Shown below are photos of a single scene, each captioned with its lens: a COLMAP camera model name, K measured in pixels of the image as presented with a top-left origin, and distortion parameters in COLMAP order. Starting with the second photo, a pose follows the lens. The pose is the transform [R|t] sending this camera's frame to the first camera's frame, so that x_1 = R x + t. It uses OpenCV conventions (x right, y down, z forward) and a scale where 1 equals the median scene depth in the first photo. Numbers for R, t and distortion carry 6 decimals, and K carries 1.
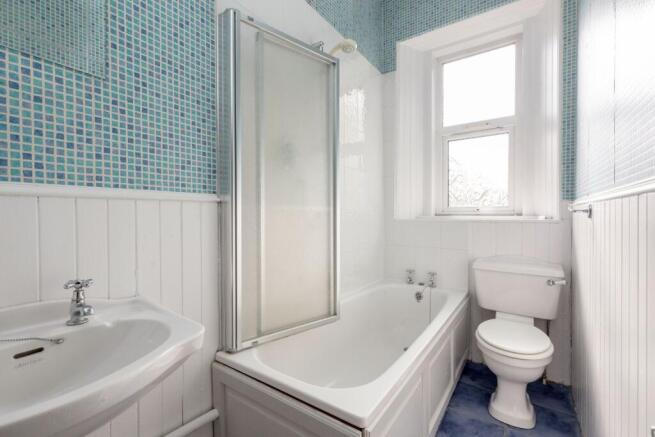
lens RADIAL K [[296.4, 0, 323.8], [0, 296.4, 217.5], [0, 0, 1]] dist [-0.000131, 0.000135]
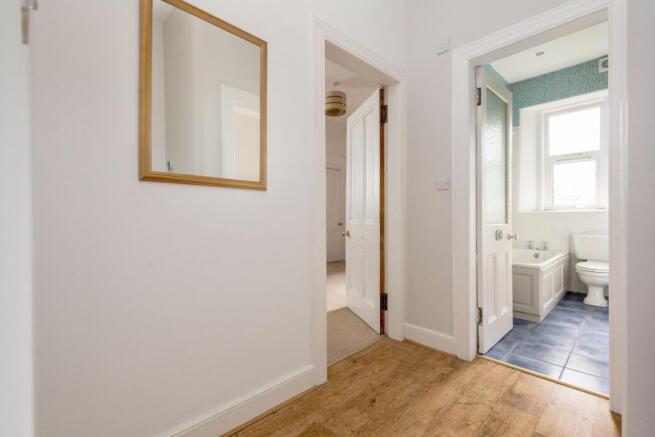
lens RADIAL K [[296.4, 0, 330.1], [0, 296.4, 218.6], [0, 0, 1]] dist [-0.000131, 0.000135]
pose [[0.982395, 0.002552, -0.186800, -0.533677], [-0.004264, 0.999953, -0.008762, 0.065008], [0.186769, 0.009405, 0.982359, -0.921849]]
